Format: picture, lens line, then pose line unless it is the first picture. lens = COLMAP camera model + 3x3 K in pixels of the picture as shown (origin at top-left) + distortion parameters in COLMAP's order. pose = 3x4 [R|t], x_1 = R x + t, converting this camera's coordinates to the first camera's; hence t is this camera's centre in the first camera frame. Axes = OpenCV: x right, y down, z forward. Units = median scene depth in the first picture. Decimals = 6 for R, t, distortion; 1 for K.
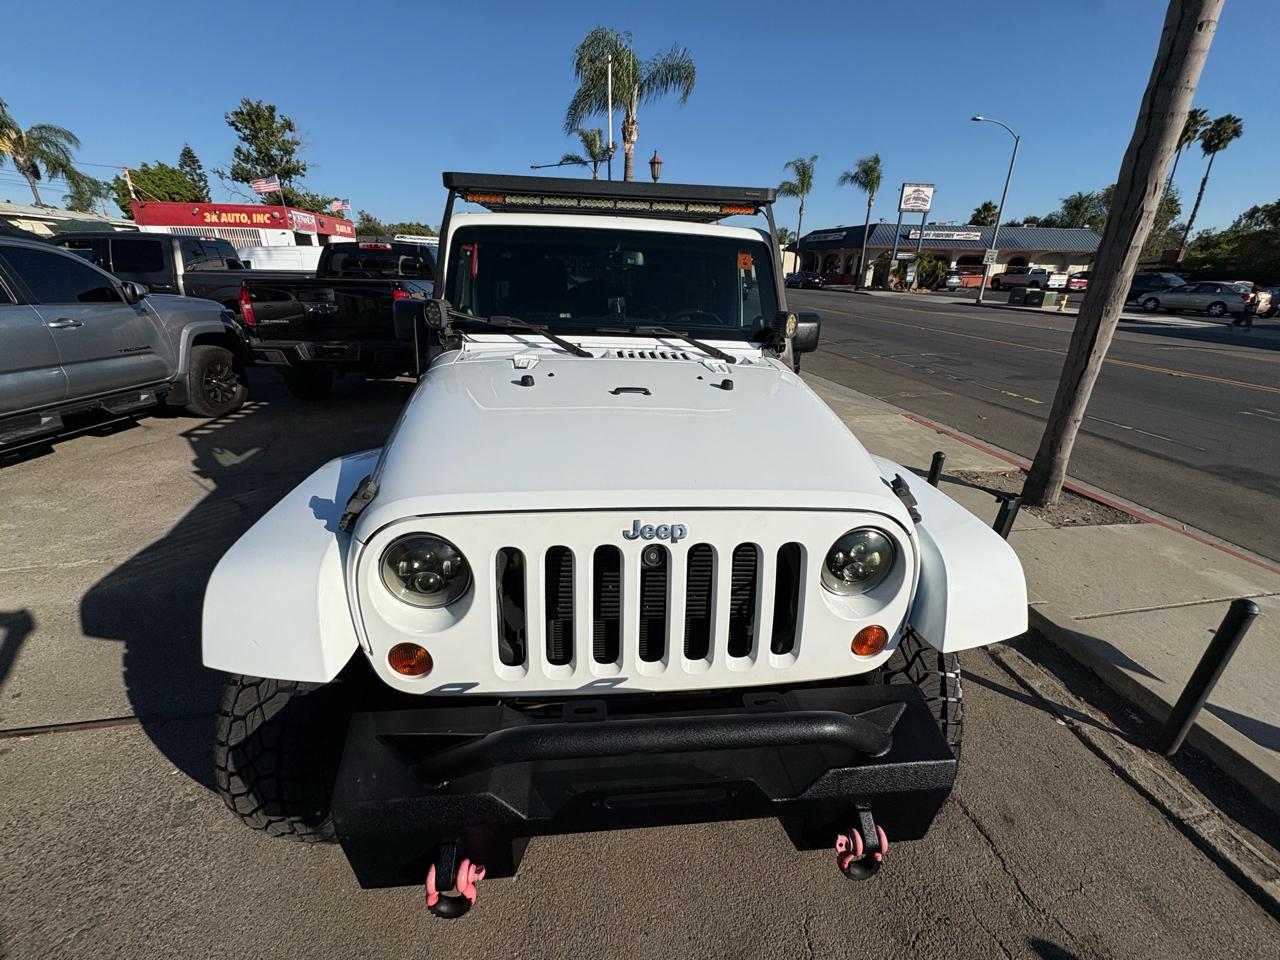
lens RADIAL K [[517.5, 0, 640.3], [0, 517.5, 477.9], [0, 0, 1]] dist [0.000927, 0.000137]
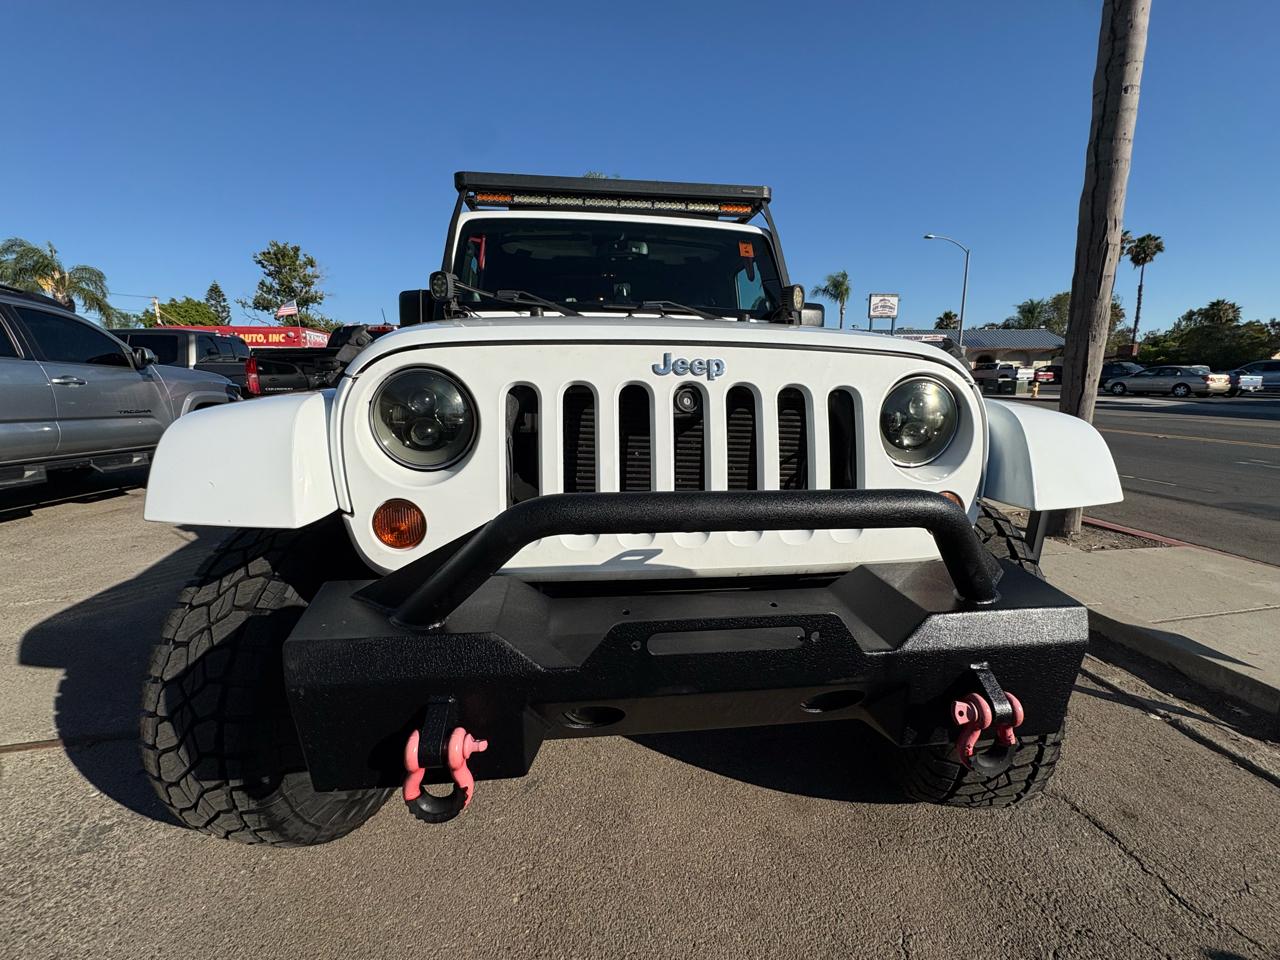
lens RADIAL K [[517.5, 0, 640.3], [0, 517.5, 477.9], [0, 0, 1]] dist [0.000927, 0.000137]
pose [[0.999460, -0.031002, 0.010892, -0.032934], [0.032547, 0.979621, -0.198202, 0.220720], [-0.004525, 0.198450, 0.980101, 0.085956]]
